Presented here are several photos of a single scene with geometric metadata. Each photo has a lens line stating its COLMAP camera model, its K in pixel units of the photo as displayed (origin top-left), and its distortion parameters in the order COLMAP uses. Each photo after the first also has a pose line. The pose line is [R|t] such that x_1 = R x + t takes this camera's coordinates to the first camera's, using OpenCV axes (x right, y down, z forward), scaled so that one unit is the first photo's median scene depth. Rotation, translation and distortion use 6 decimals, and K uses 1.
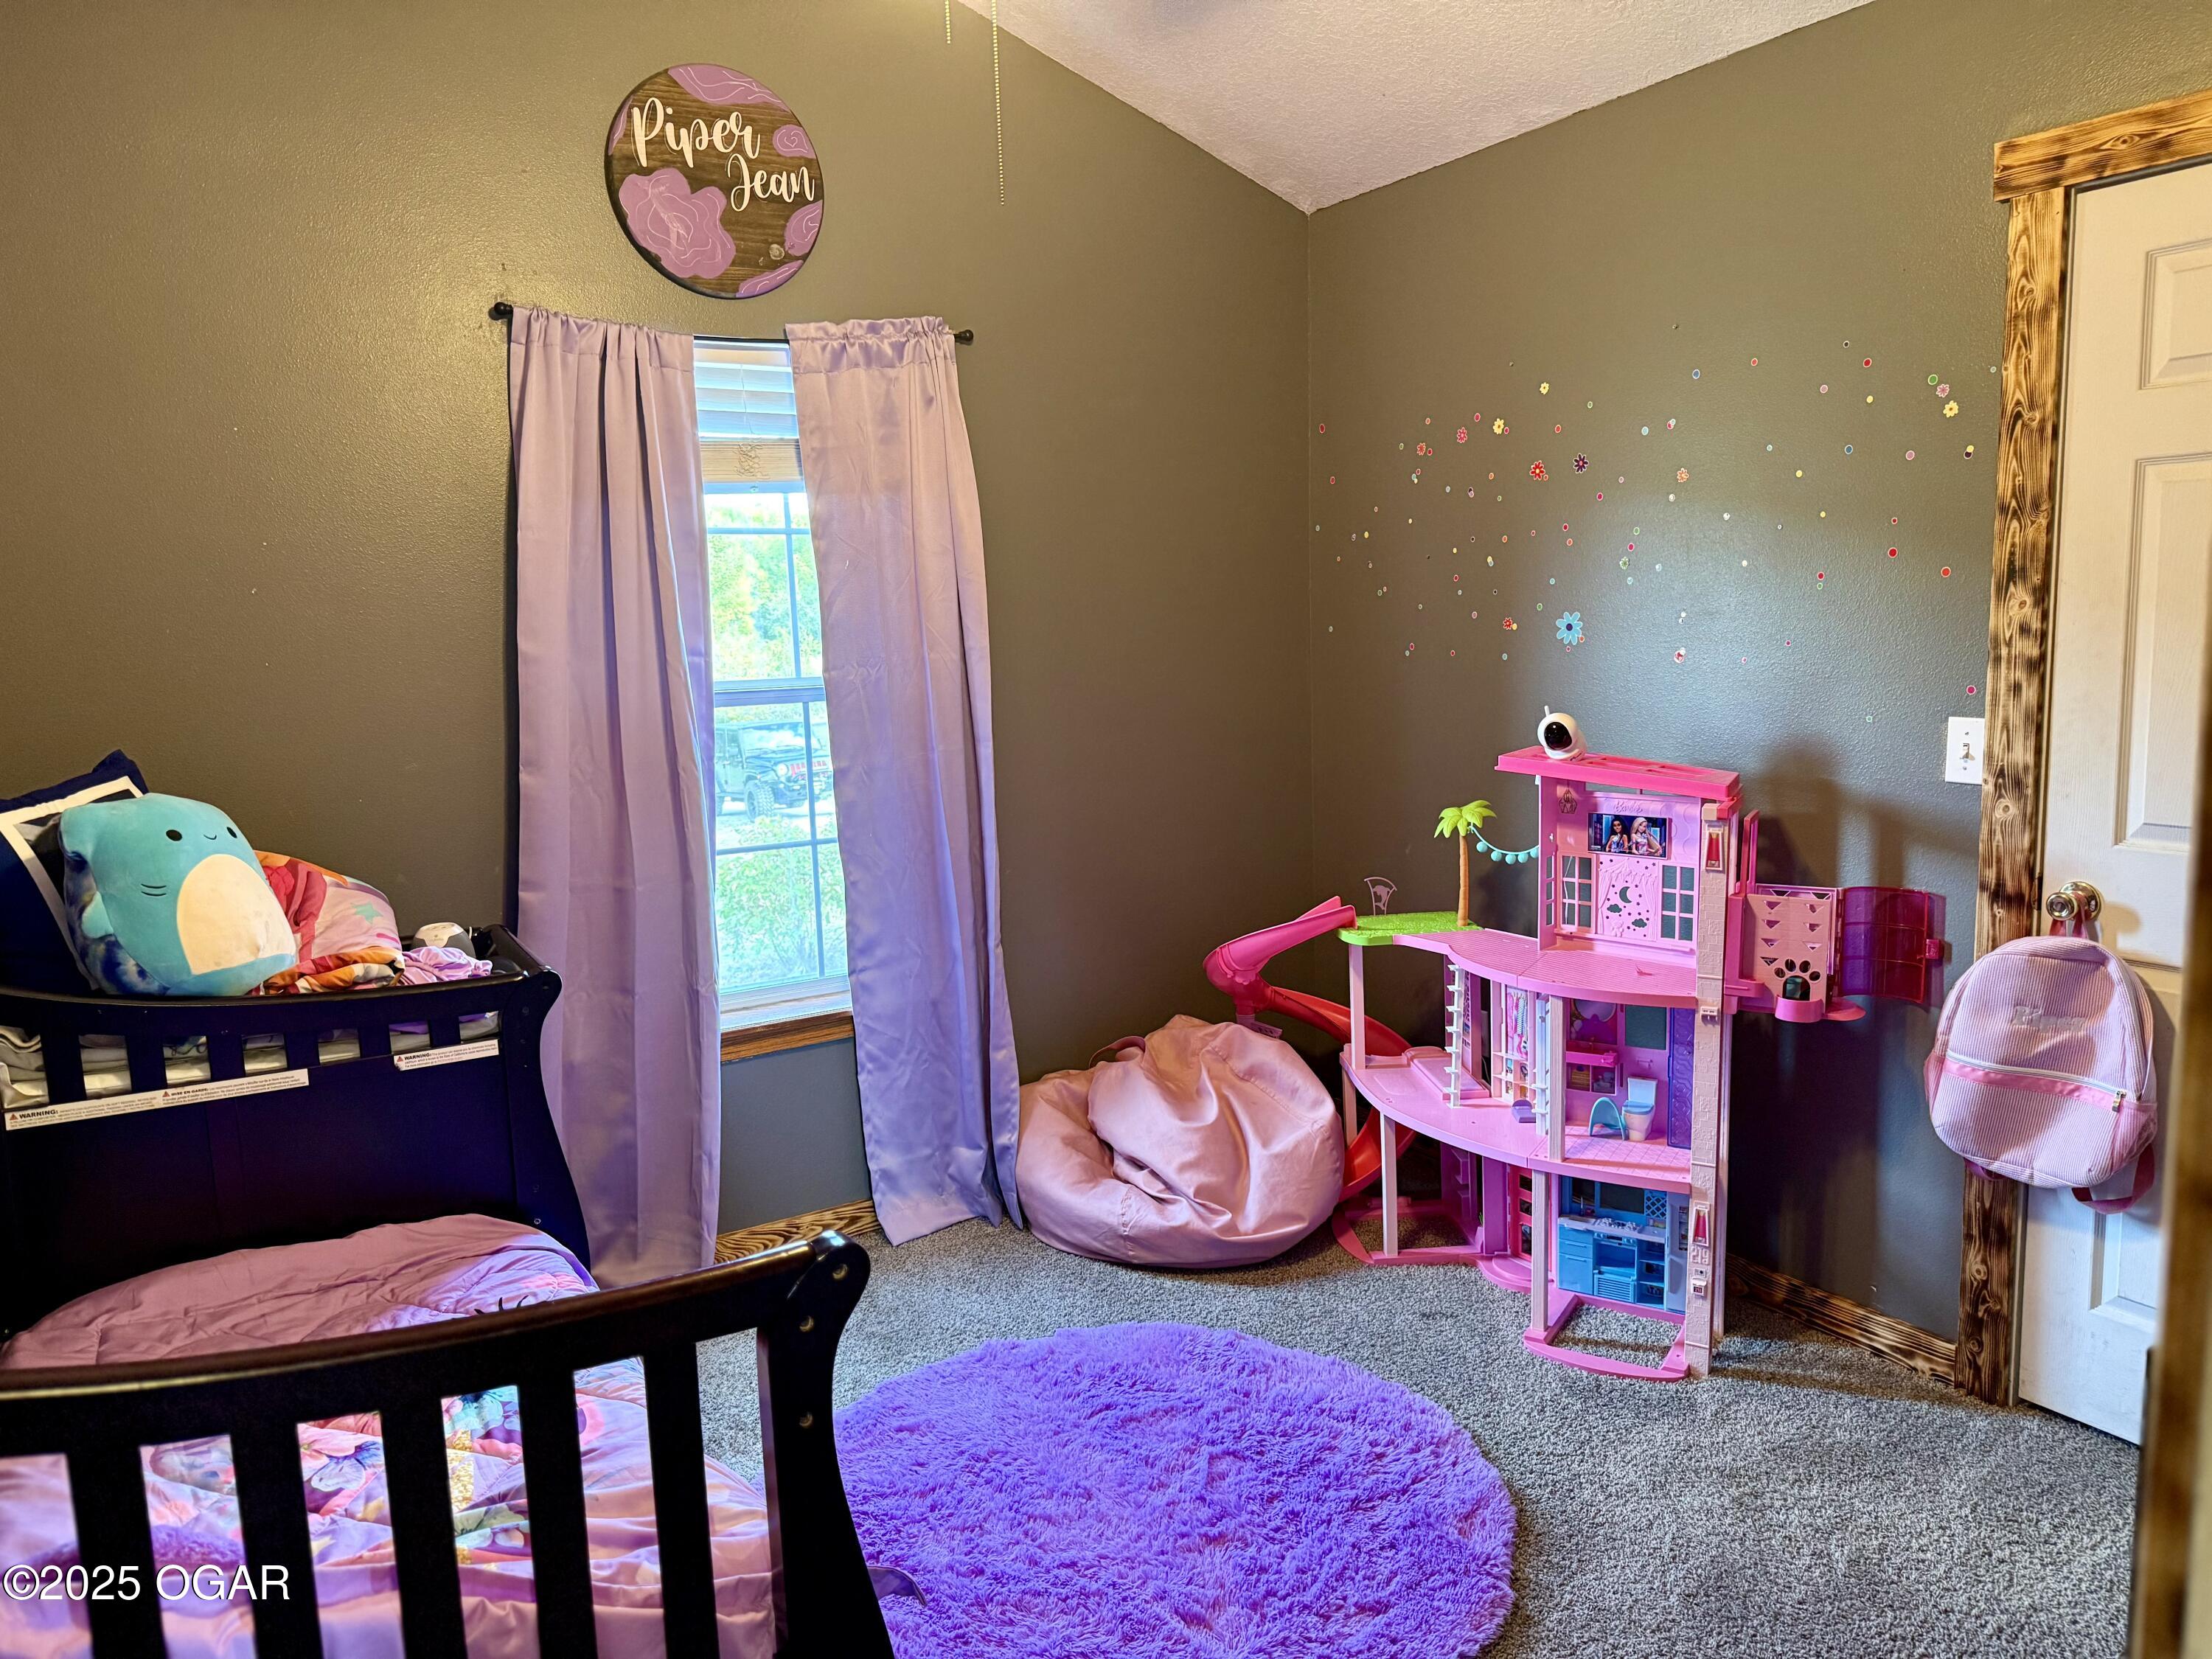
lens RADIAL K [[1539.4, 0, 1103.3], [0, 1539.4, 847.4], [0, 0, 1]] dist [0.150685, -0.253857]
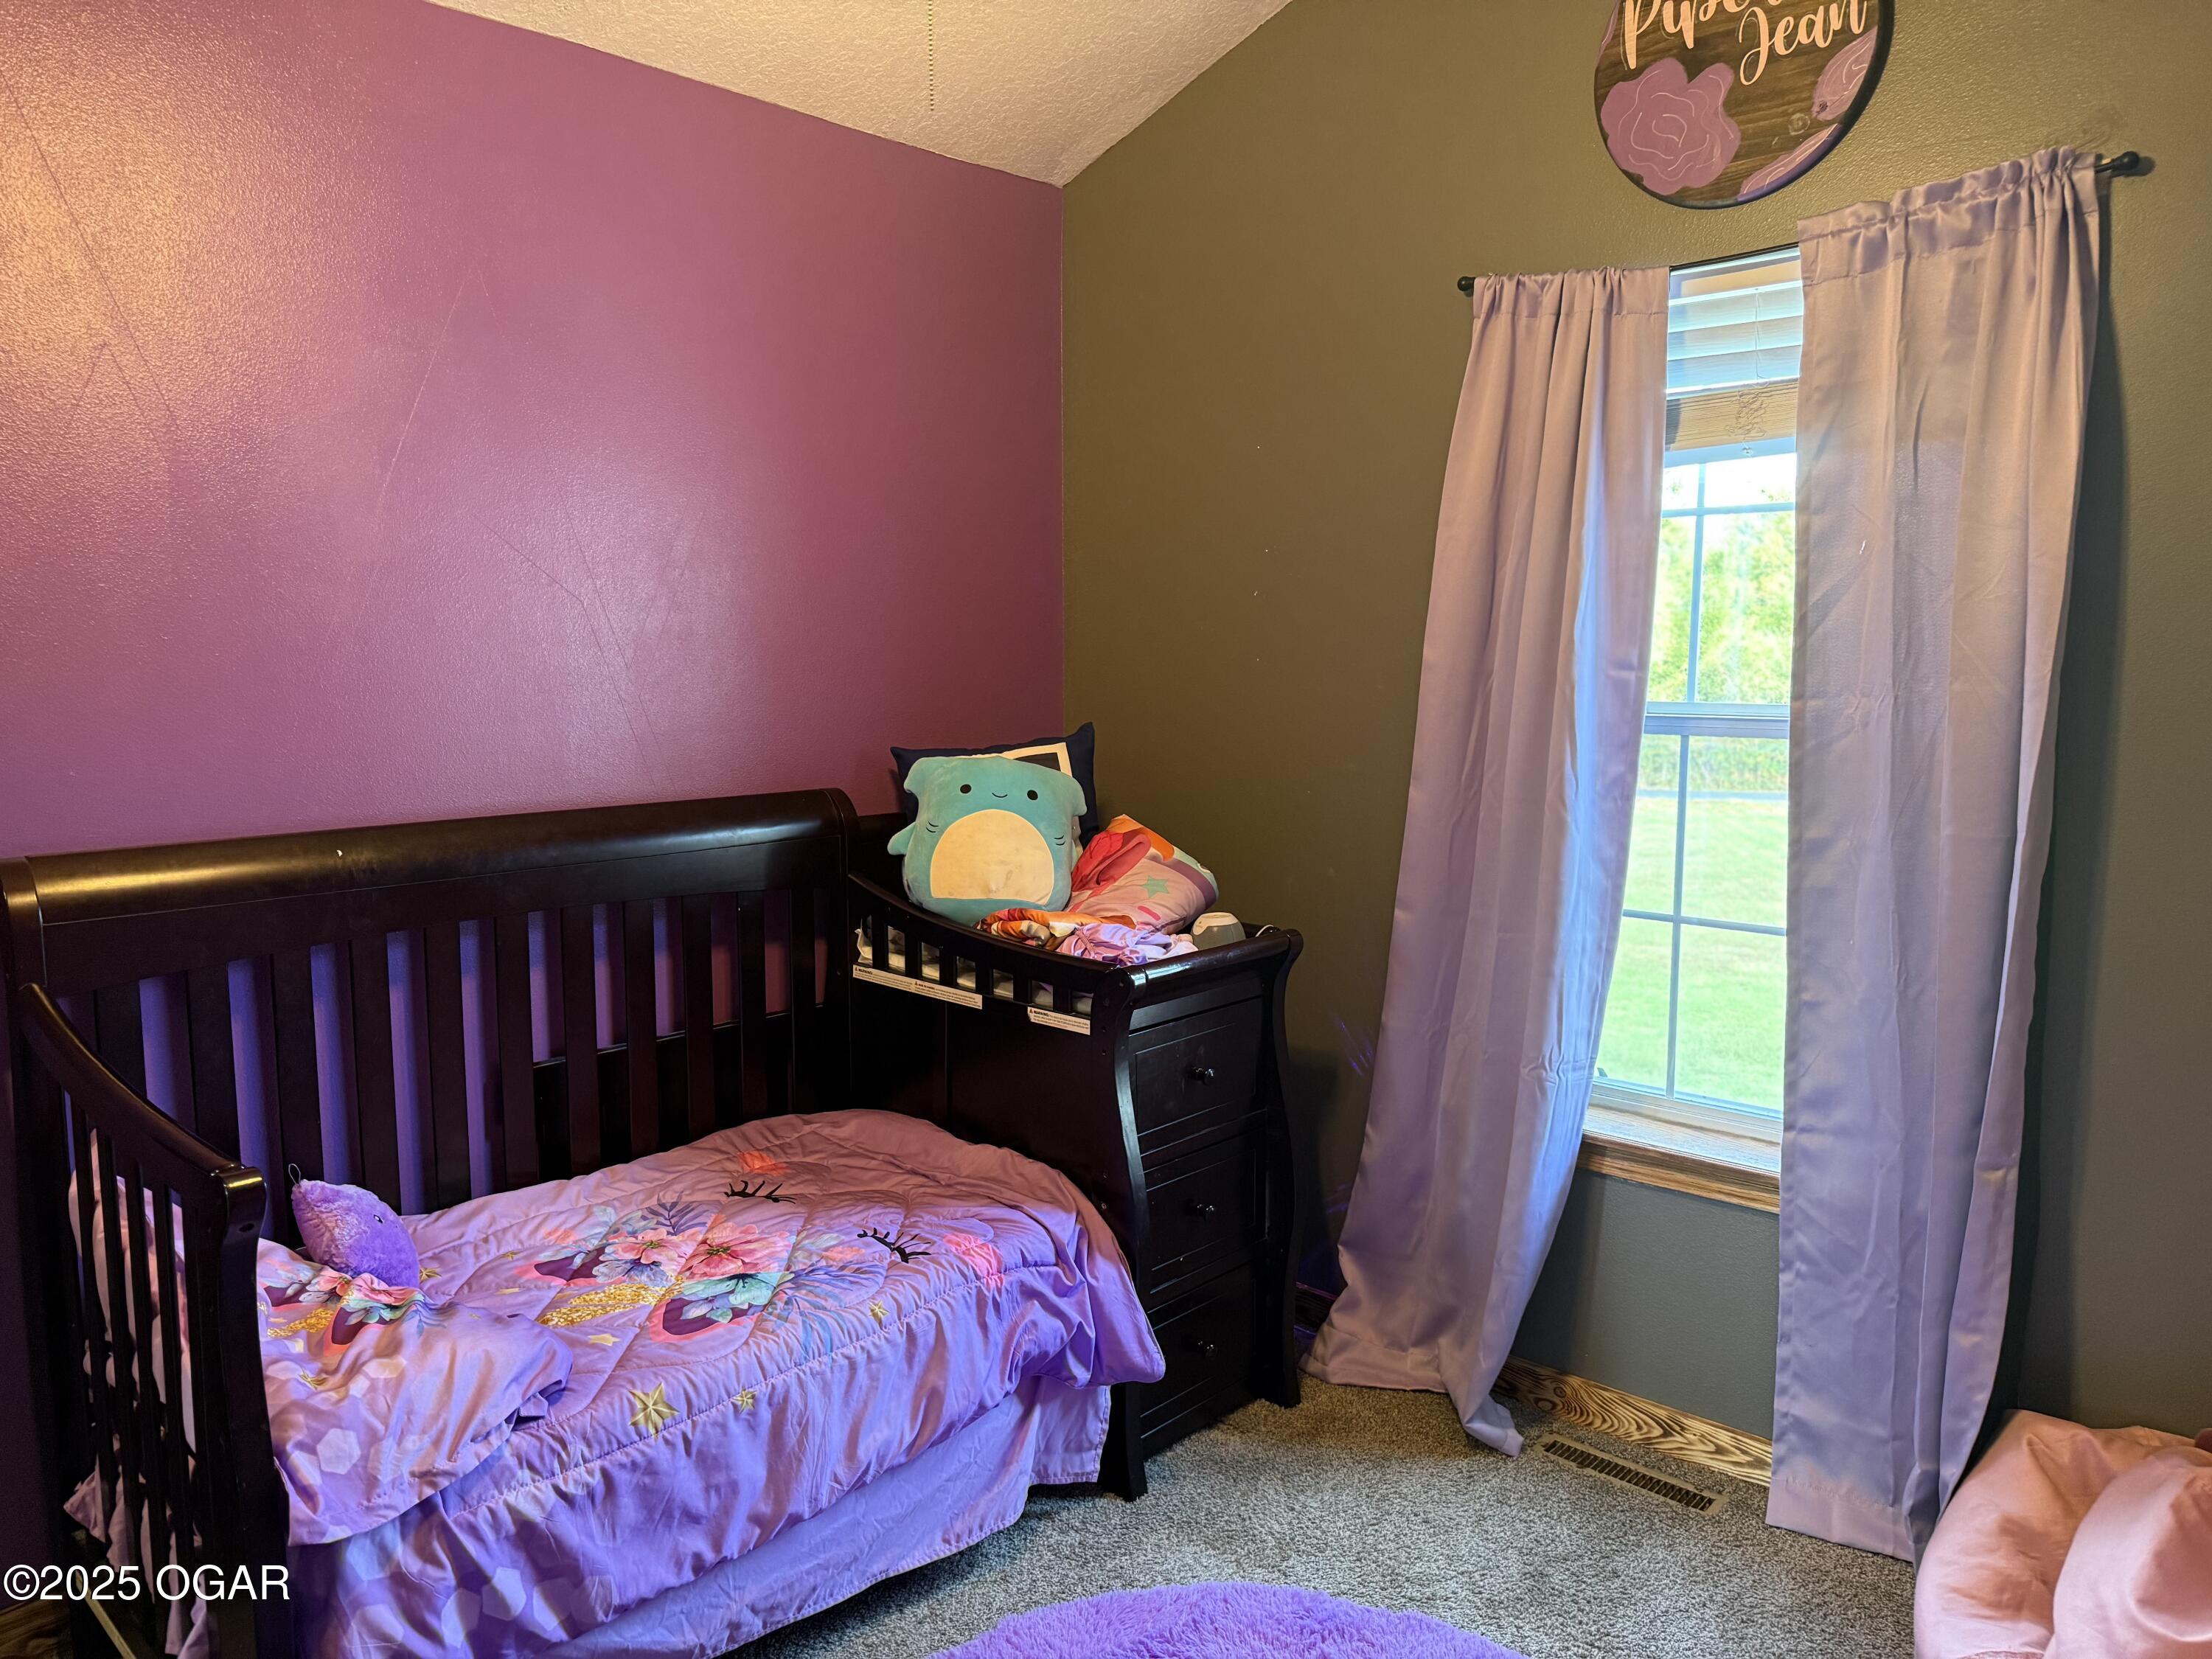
lens RADIAL K [[1620.2, 0, 1106.0], [0, 1620.2, 829.5], [0, 0, 1]] dist [0.057545, -0.054337]
pose [[0.275475, 0.154977, -0.948734, 0.479591], [-0.149703, 0.981795, 0.116909, -0.101434], [0.949580, 0.109823, 0.293660, 0.516009]]
